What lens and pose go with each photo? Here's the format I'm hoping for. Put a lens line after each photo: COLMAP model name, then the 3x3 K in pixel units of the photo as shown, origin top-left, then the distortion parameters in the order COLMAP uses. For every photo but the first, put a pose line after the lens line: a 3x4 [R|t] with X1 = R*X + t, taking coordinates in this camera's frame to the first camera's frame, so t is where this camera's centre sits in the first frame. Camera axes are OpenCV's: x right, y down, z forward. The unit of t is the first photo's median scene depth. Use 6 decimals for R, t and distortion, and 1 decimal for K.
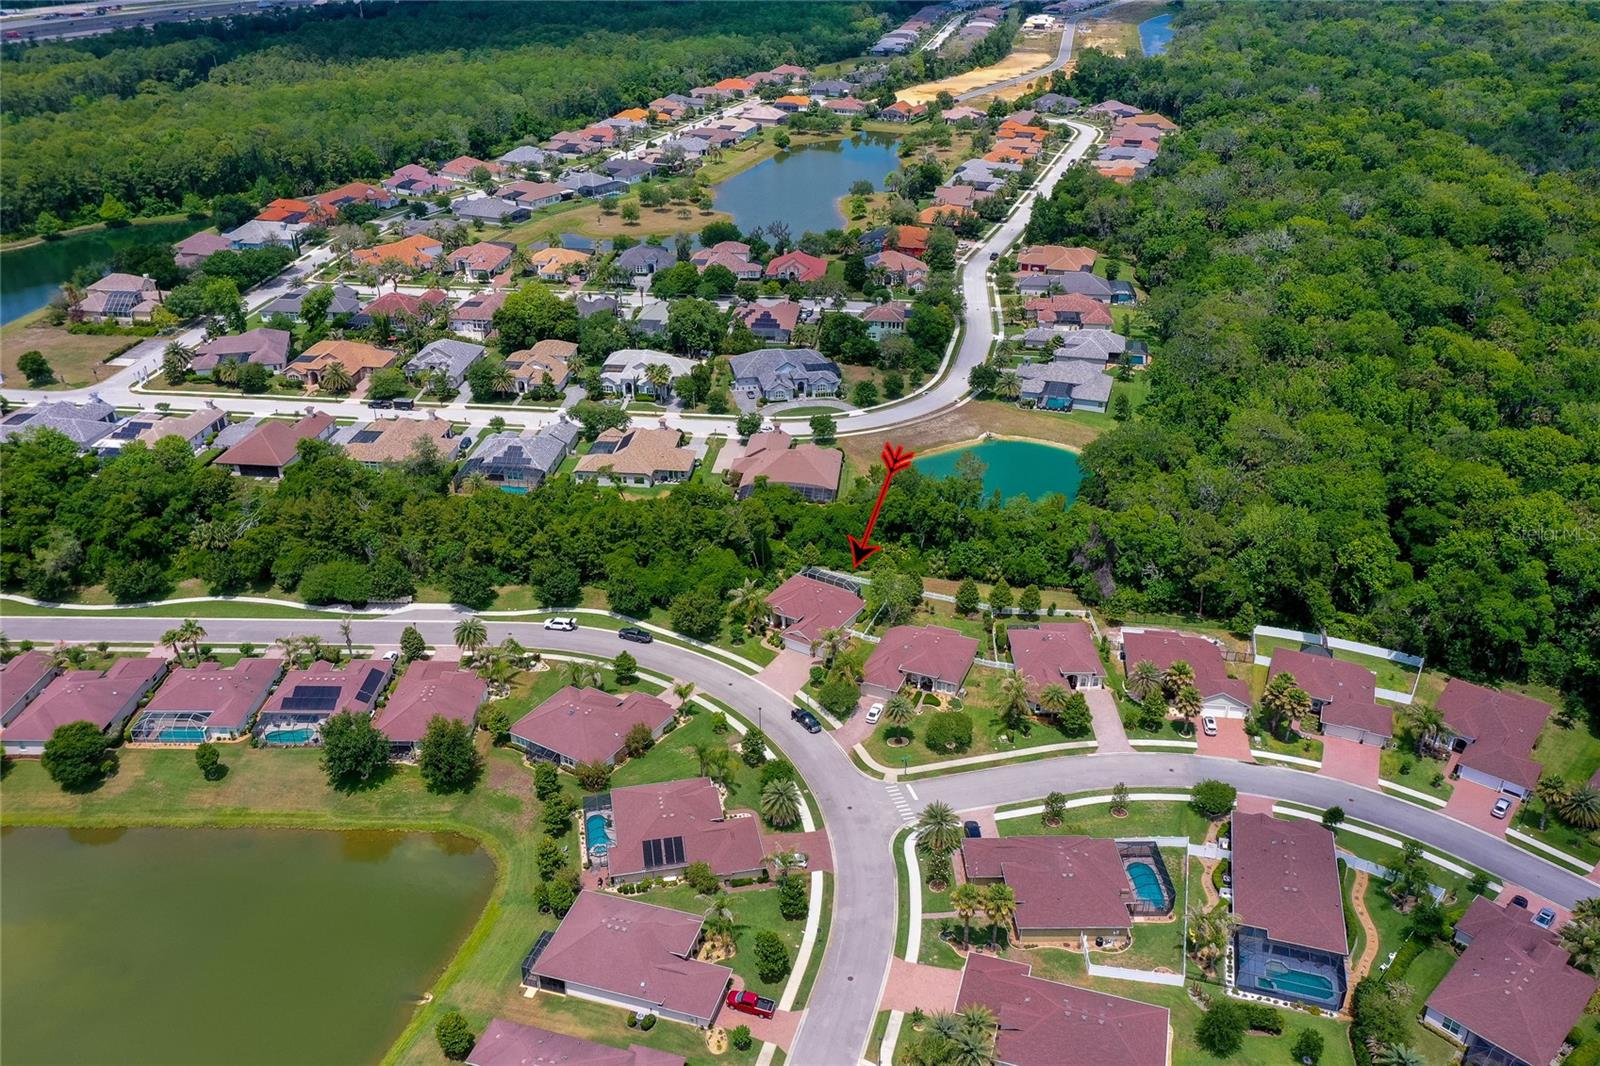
lens RADIAL K [[1267.7, 0, 804.7], [0, 1267.7, 534.1], [0, 0, 1]] dist [0.022916, 0.038579]
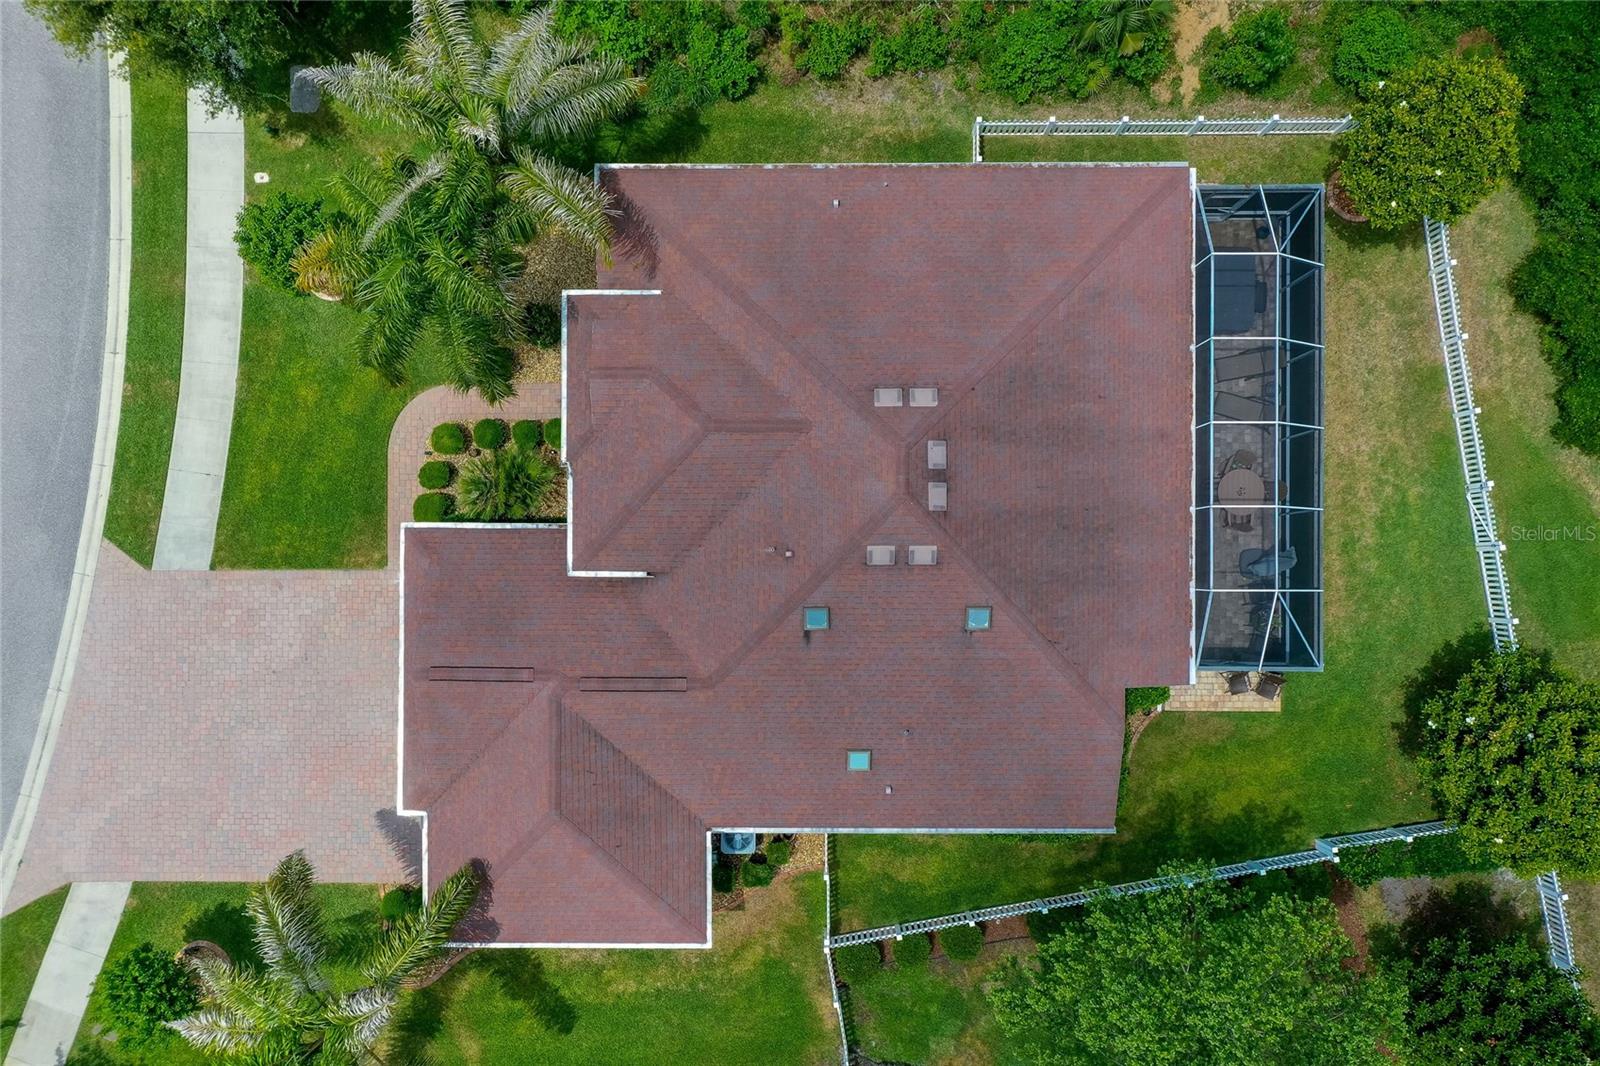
lens RADIAL K [[1278.5, 0, 804.1], [0, 1278.5, 533.9], [0, 0, 1]] dist [0.028660, 0.017988]
pose [[0.532028, 0.846707, -0.005819, 0.004322], [-0.384057, 0.247435, 0.889537, -0.060916], [0.754616, -0.471024, 0.456826, 0.908723]]
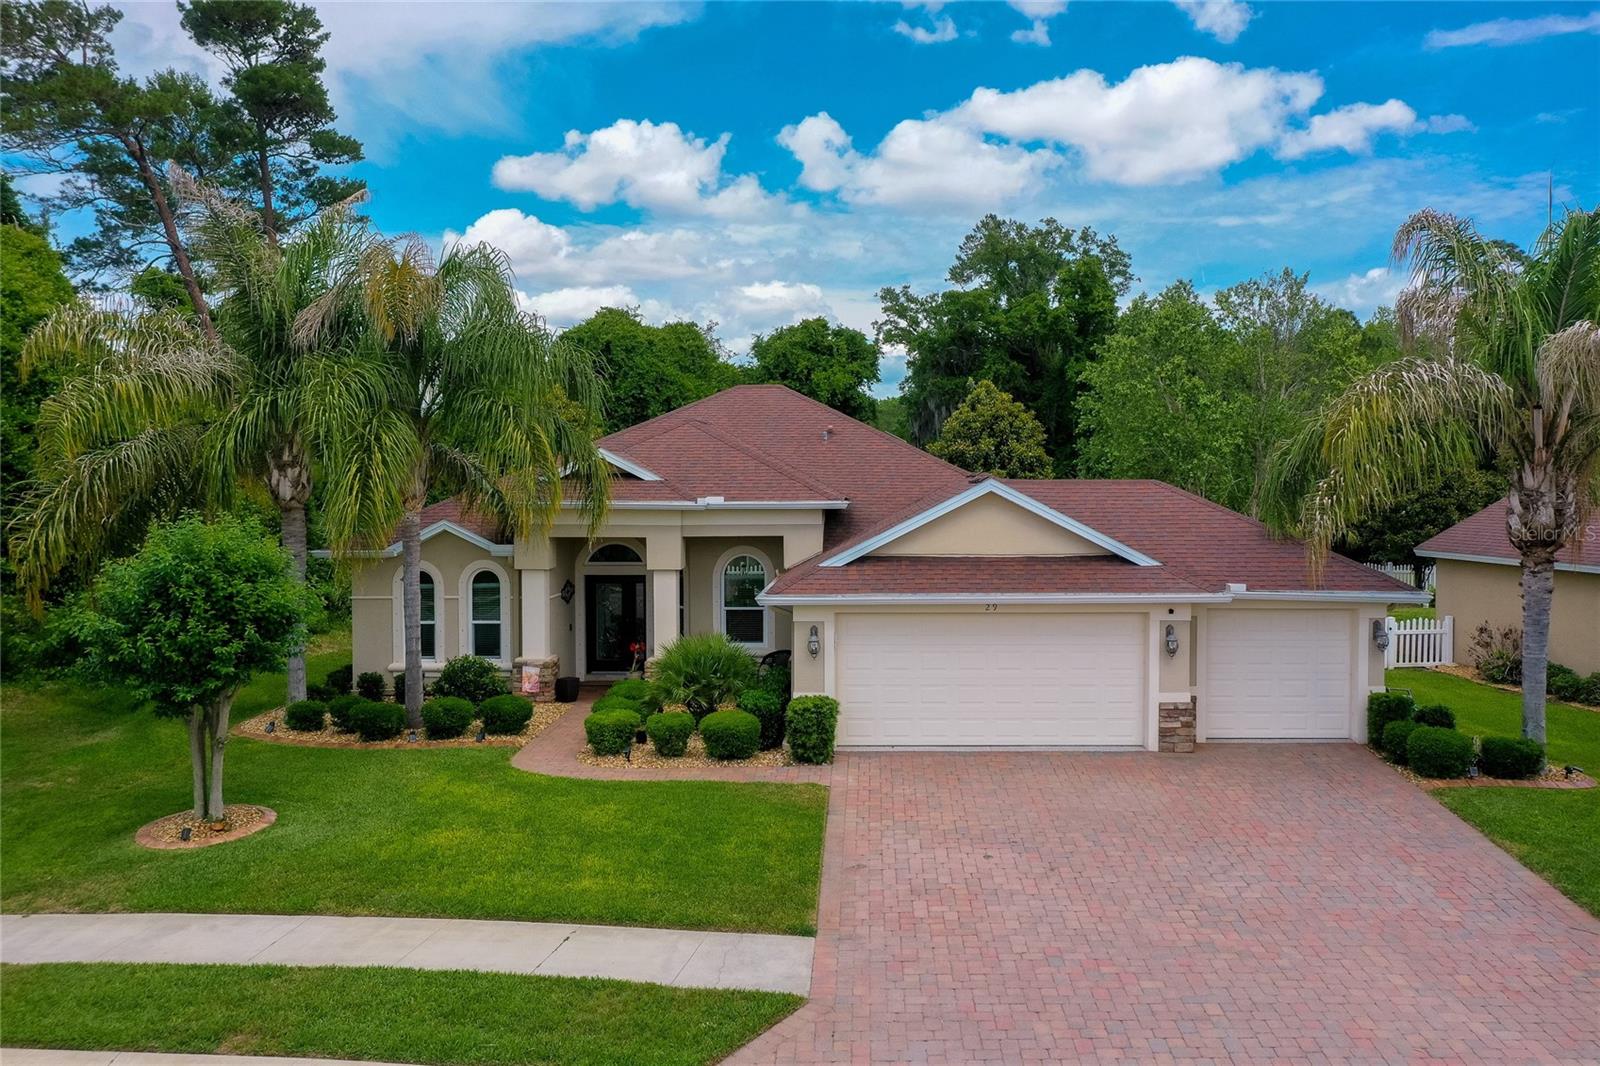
lens RADIAL K [[1302.3, 0, 879.8], [0, 1302.3, 527.8], [0, 0, 1]] dist [0.031978, 0.008939]
pose [[0.842964, -0.024786, 0.537399, -0.057734], [0.250417, 0.902195, -0.351192, 0.102441], [-0.476134, 0.430616, 0.766724, 0.868832]]
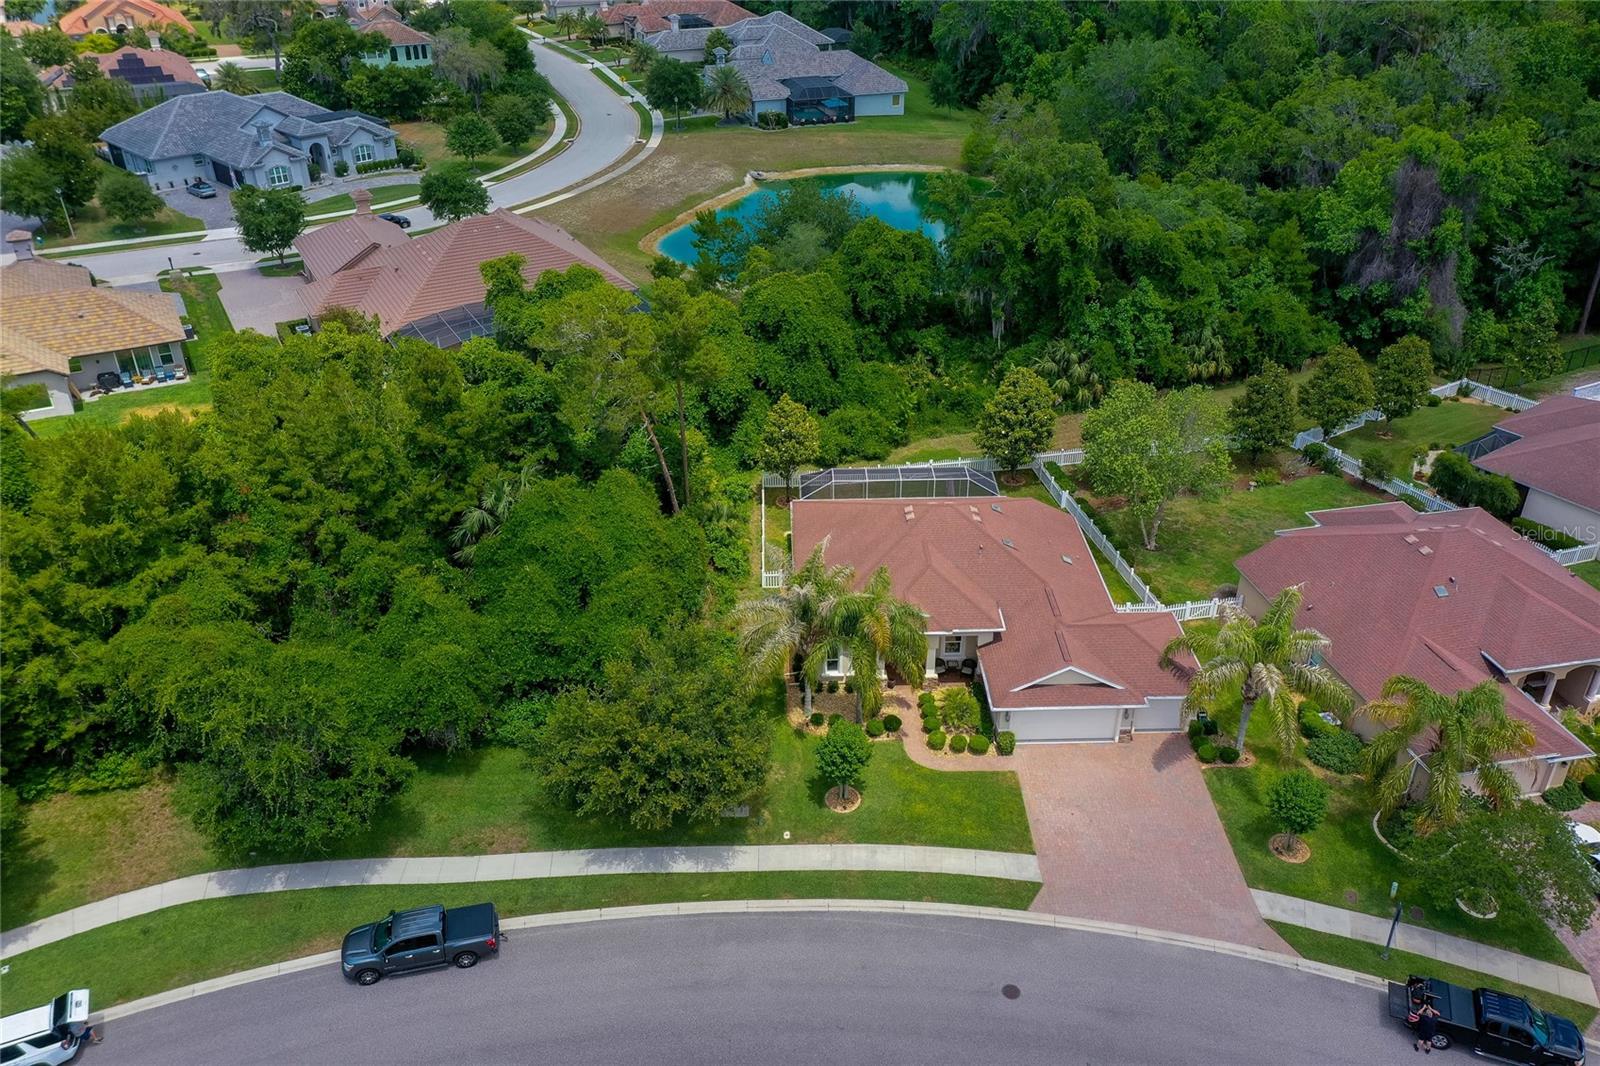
lens RADIAL K [[1267.7, 0, 804.7], [0, 1267.7, 534.1], [0, 0, 1]] dist [0.022916, 0.038579]
pose [[0.829756, -0.286321, 0.479088, -0.157231], [0.263546, 0.957661, 0.115886, 0.004656], [-0.491984, 0.030105, 0.870083, 0.742017]]
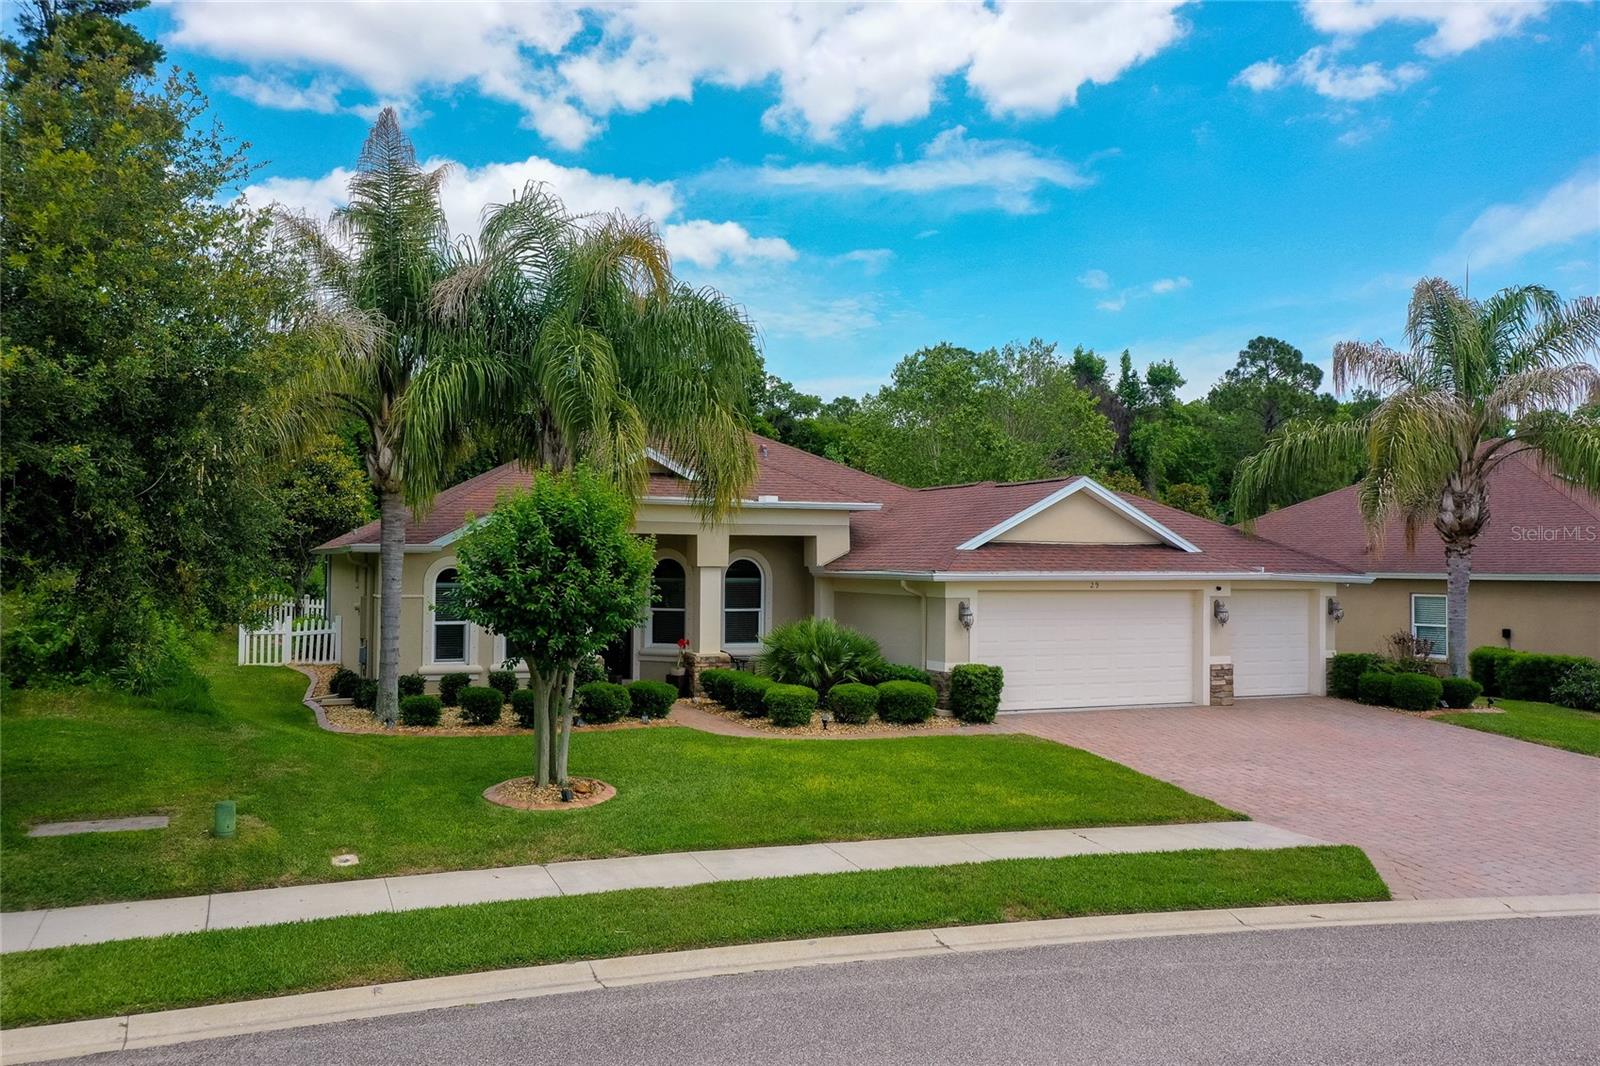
lens RADIAL K [[1278.5, 0, 804.1], [0, 1278.5, 533.9], [0, 0, 1]] dist [0.028660, 0.017988]
pose [[0.565475, 0.018057, 0.824568, -0.099212], [0.374055, 0.885413, -0.275910, 0.094109], [-0.735065, 0.464454, 0.493925, 0.899466]]
